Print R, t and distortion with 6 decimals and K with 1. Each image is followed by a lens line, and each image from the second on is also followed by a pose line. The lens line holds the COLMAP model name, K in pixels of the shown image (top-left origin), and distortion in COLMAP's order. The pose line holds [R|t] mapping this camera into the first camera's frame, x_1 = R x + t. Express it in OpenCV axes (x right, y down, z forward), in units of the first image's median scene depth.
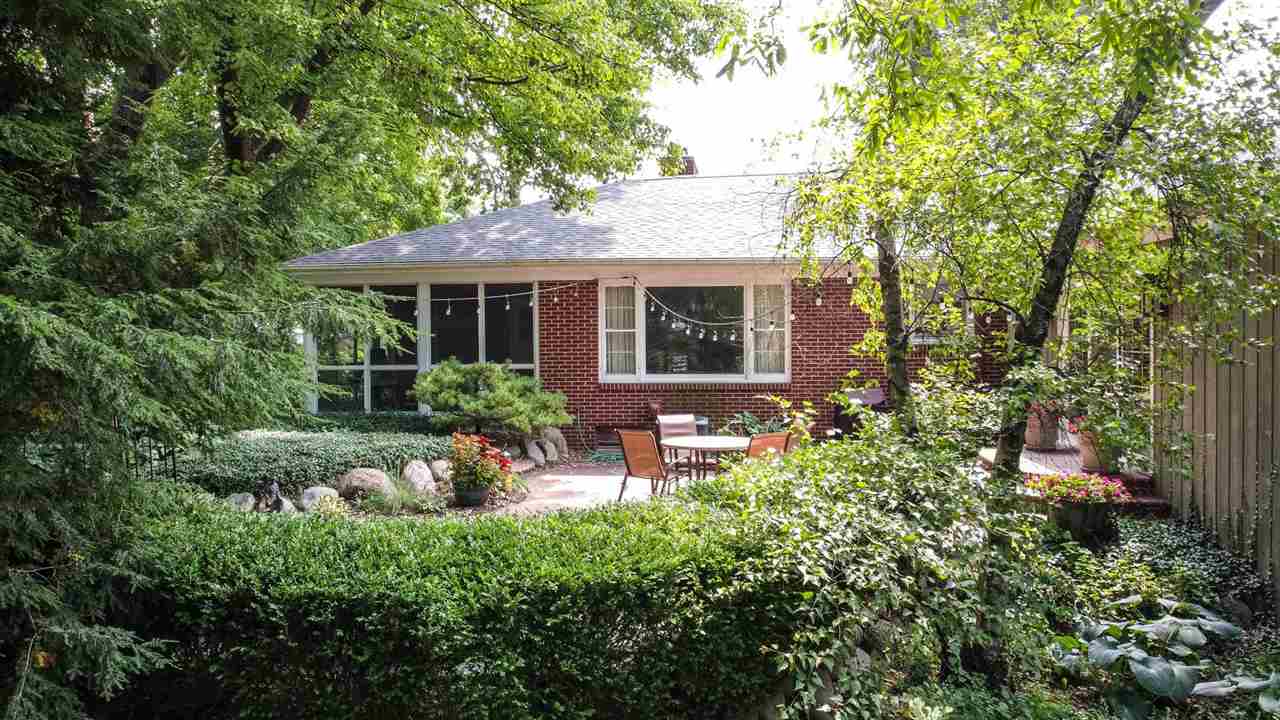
lens RADIAL K [[965.6, 0, 645.8], [0, 965.6, 352.7], [0, 0, 1]] dist [-0.007216, -0.004210]
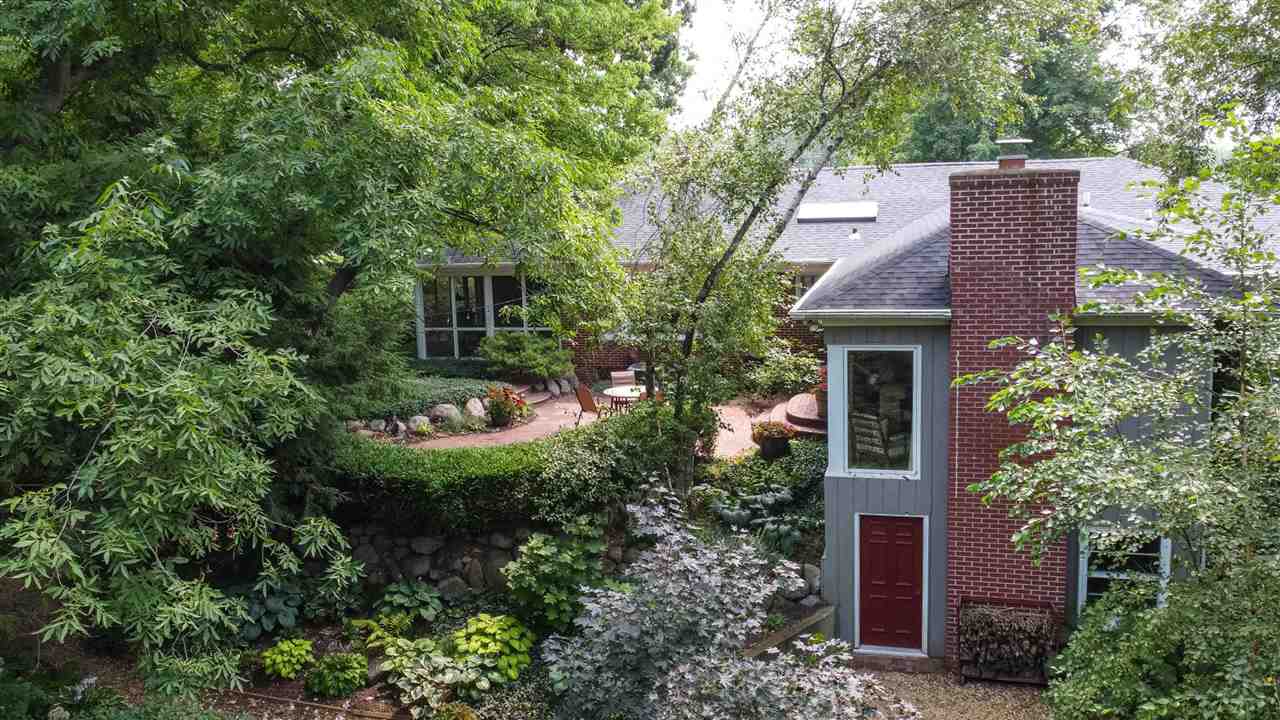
lens RADIAL K [[965.6, 0, 645.8], [0, 965.6, 352.7], [0, 0, 1]] dist [-0.007216, -0.004210]
pose [[0.990017, -0.000585, -0.140944, 0.272932], [0.018802, 0.991602, 0.127954, -0.161625], [0.139686, -0.129327, 0.981714, -0.572065]]
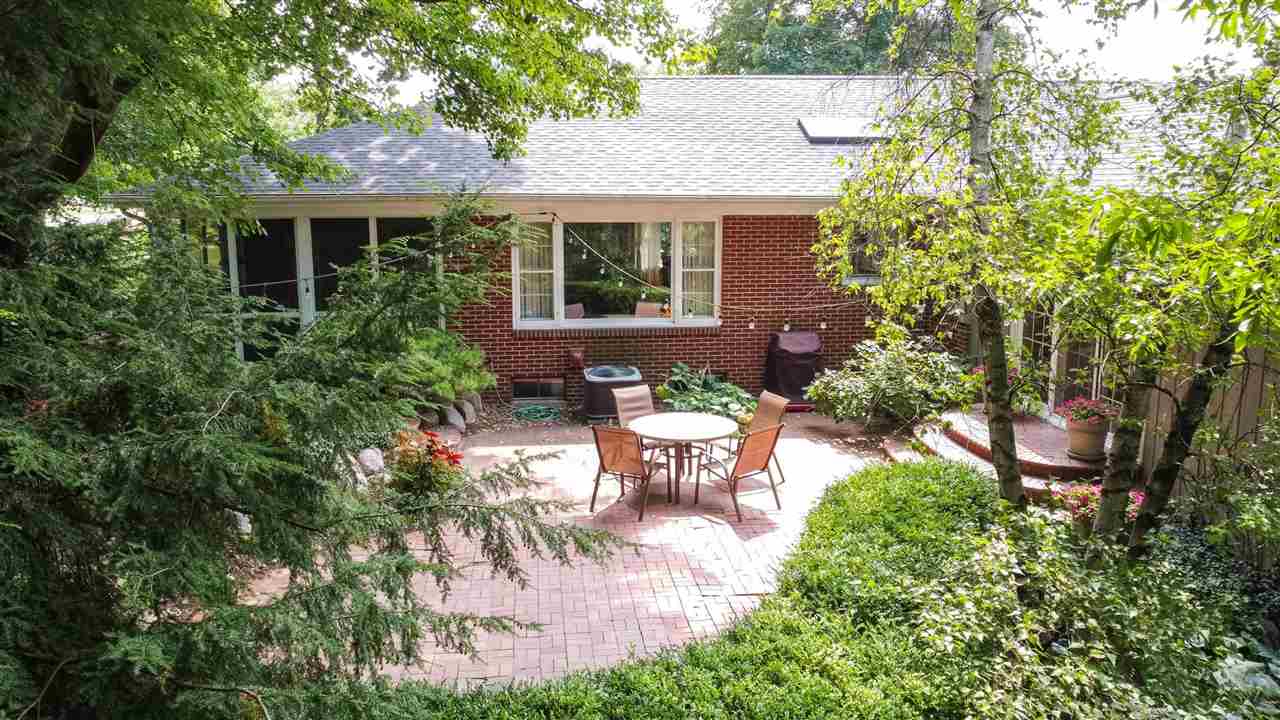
lens RADIAL K [[965.6, 0, 645.8], [0, 965.6, 352.7], [0, 0, 1]] dist [-0.007216, -0.004210]
pose [[0.977968, -0.031690, 0.206336, -0.127221], [-0.001129, 0.987593, 0.157030, -0.099637], [-0.208752, -0.153804, 0.965799, 0.105618]]
